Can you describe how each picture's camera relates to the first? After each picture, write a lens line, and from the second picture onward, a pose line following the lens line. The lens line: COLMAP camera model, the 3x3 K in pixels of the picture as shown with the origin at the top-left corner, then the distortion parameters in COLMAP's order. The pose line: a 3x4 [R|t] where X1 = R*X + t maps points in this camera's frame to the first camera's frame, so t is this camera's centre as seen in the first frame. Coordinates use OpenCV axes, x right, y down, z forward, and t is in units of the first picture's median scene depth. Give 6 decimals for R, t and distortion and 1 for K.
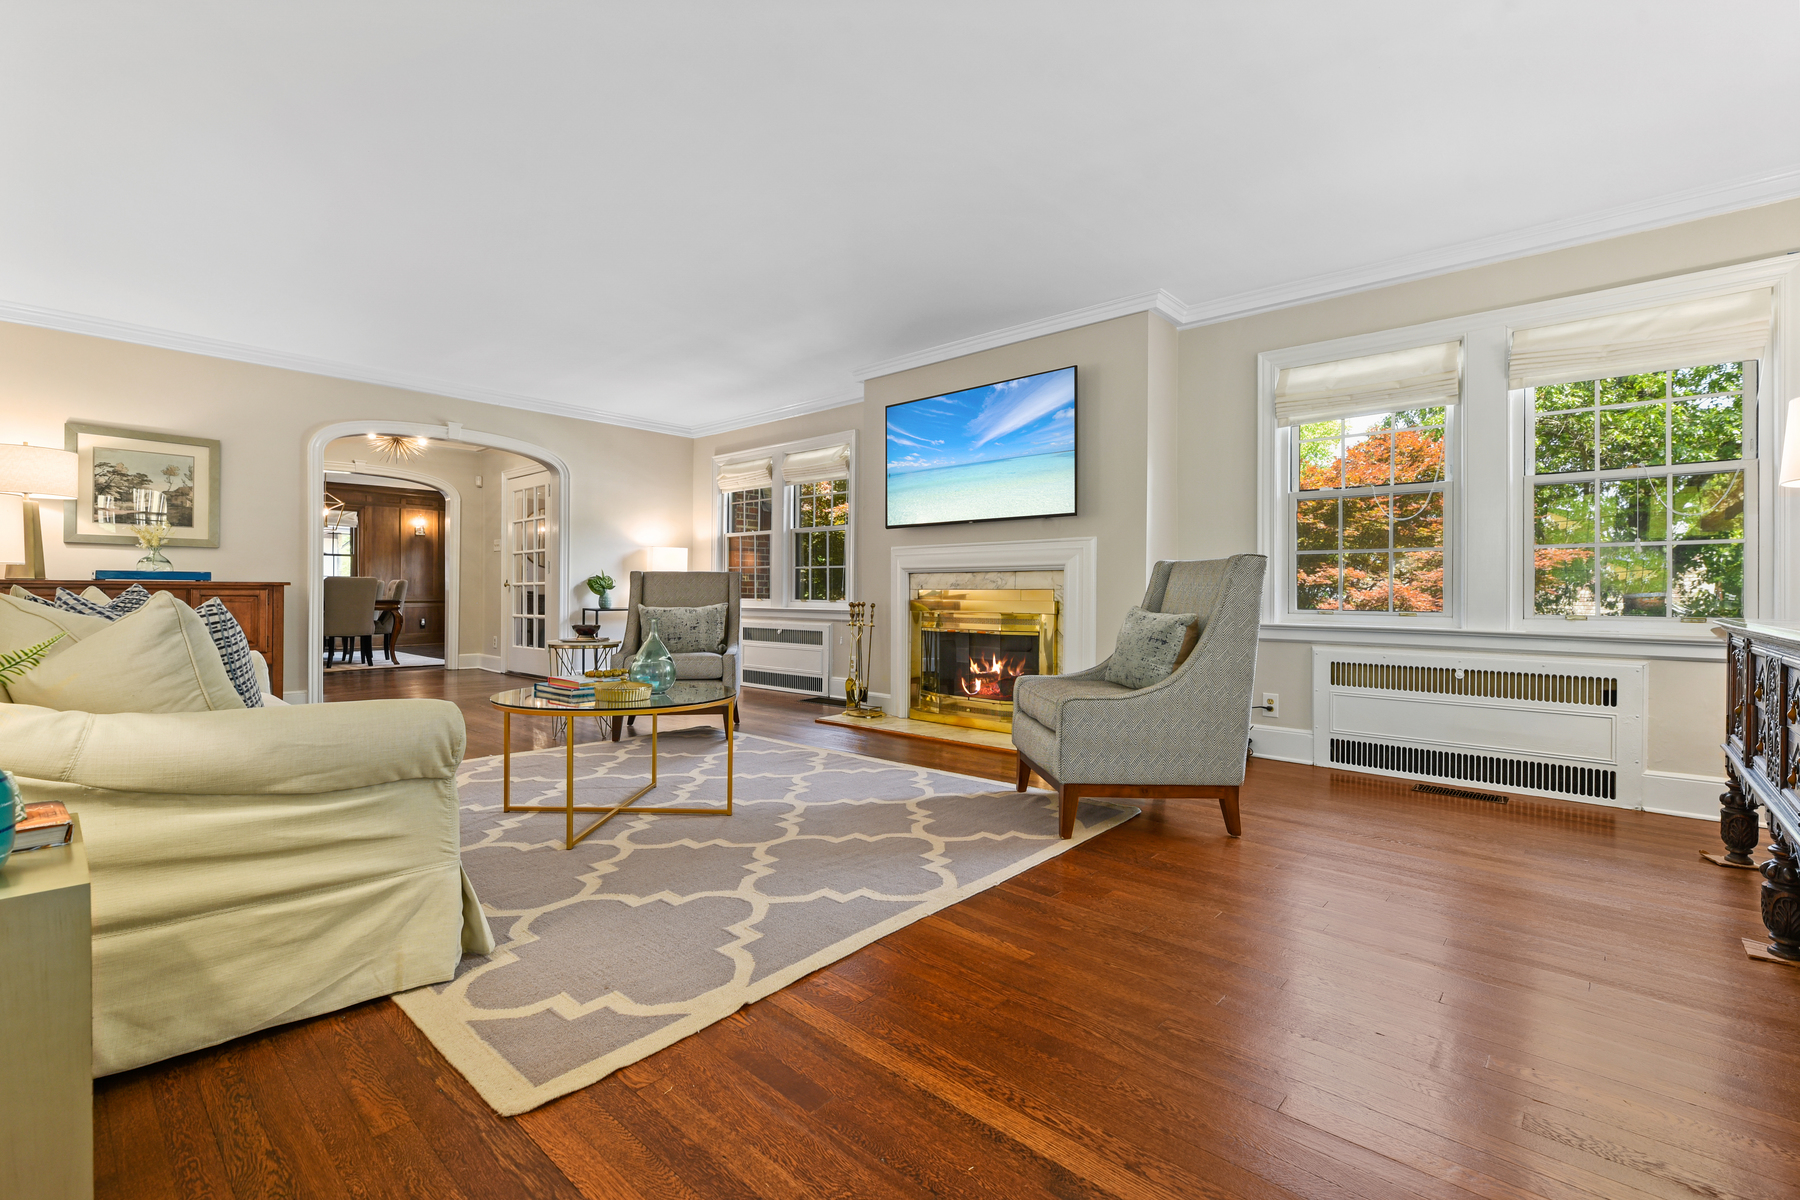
lens RADIAL K [[808.1, 0, 891.5], [0, 808.1, 588.2], [0, 0, 1]] dist [-0.001105, -0.000088]
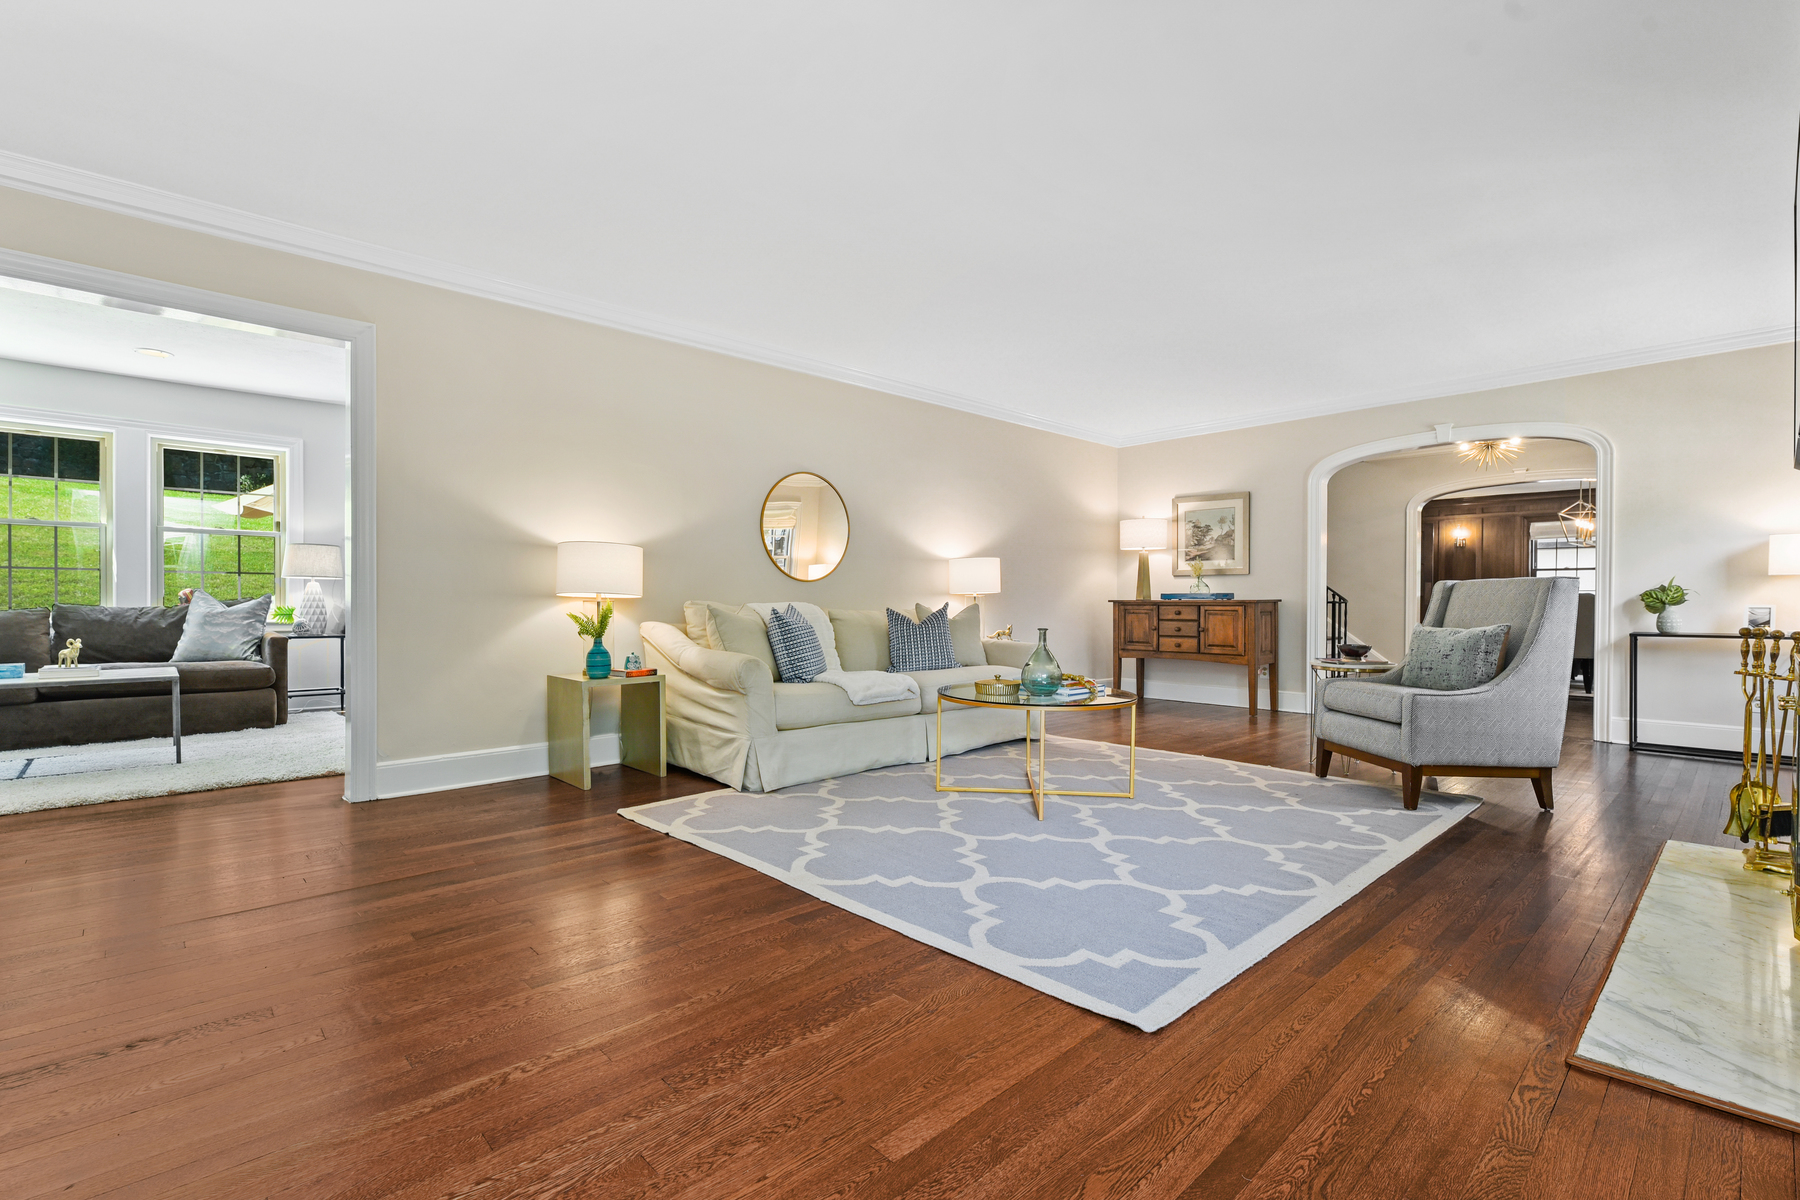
lens RADIAL K [[808.1, 0, 888.5], [0, 808.1, 615.8], [0, 0, 1]] dist [-0.001105, -0.000088]
pose [[-0.090768, 0.010138, -0.995820, 0.848379], [-0.001125, 0.999946, 0.010283, 0.007279], [0.995871, 0.002054, -0.090752, 0.898146]]
